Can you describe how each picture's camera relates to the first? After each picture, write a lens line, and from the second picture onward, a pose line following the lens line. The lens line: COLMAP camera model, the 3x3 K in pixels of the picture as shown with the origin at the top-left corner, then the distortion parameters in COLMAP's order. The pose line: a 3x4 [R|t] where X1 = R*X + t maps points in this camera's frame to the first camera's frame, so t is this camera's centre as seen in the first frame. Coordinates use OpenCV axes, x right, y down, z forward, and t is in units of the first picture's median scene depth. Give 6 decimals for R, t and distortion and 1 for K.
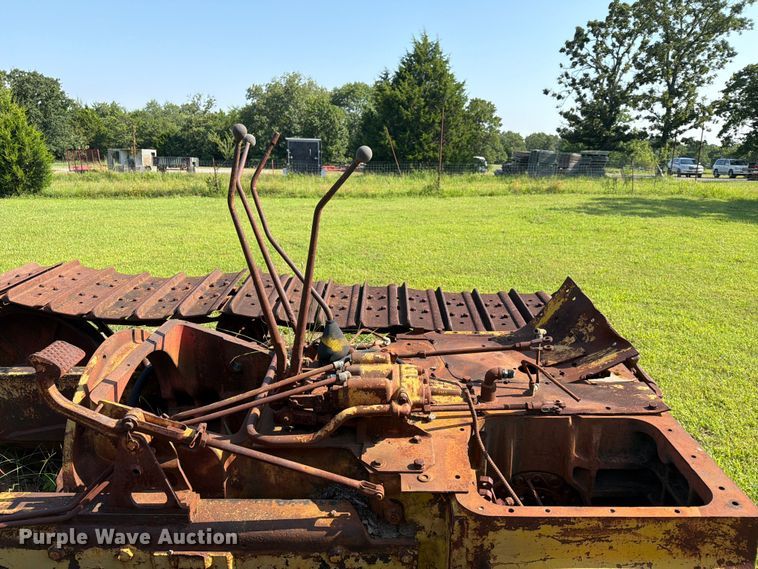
lens RADIAL K [[549.4, 0, 377.2], [0, 549.4, 288.1], [0, 0, 1]] dist [0.010701, -0.013480]
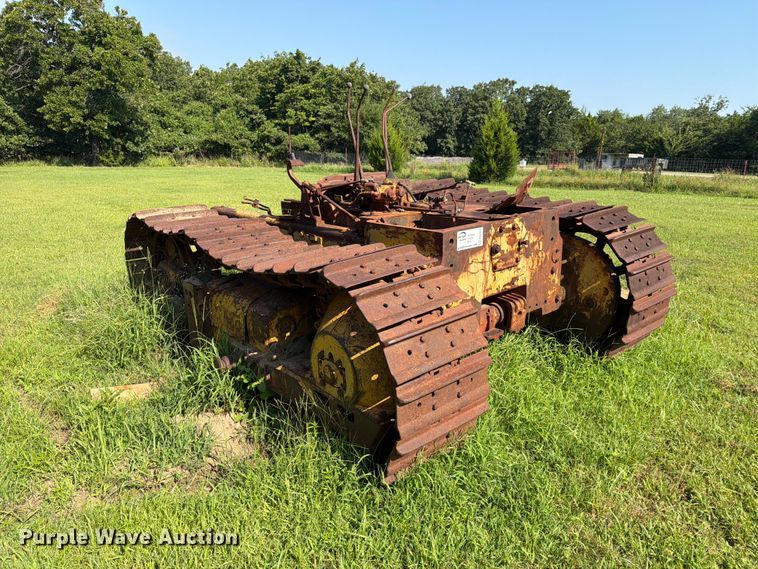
lens RADIAL K [[529.0, 0, 377.7], [0, 529.0, 298.5], [0, 0, 1]] dist [0.095356, -0.140519]
pose [[0.669589, 0.199947, -0.715312, 0.061070], [-0.191437, 0.977003, 0.093896, 0.015265], [0.717637, 0.074065, 0.692468, -0.020243]]
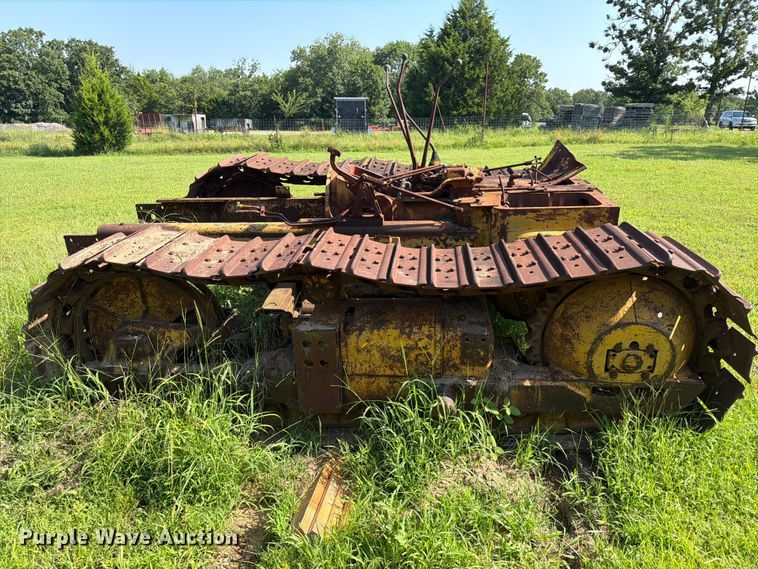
lens RADIAL K [[548.5, 0, 380.3], [0, 548.5, 287.3], [0, 0, 1]] dist [-0.002173, 0.002315]
pose [[0.997527, 0.000157, -0.070279, -0.005714], [0.004332, 0.997959, 0.063716, 0.017529], [0.070145, -0.063863, 0.995490, -0.044936]]
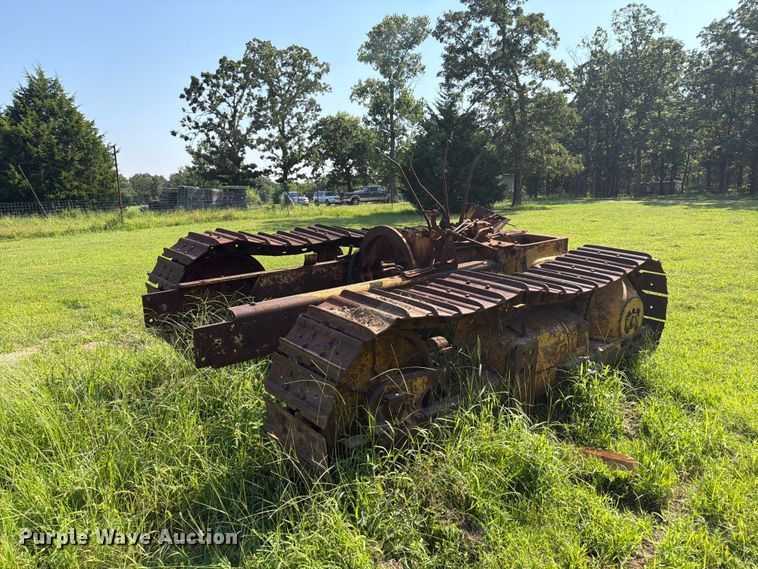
lens RADIAL K [[539.5, 0, 380.4], [0, 539.5, 284.1], [0, 0, 1]] dist [0.058825, -0.080266]
pose [[0.773216, -0.139324, 0.618648, -0.081931], [0.184740, 0.982741, -0.009577, 0.014974], [-0.606636, 0.121694, 0.785610, -0.035702]]
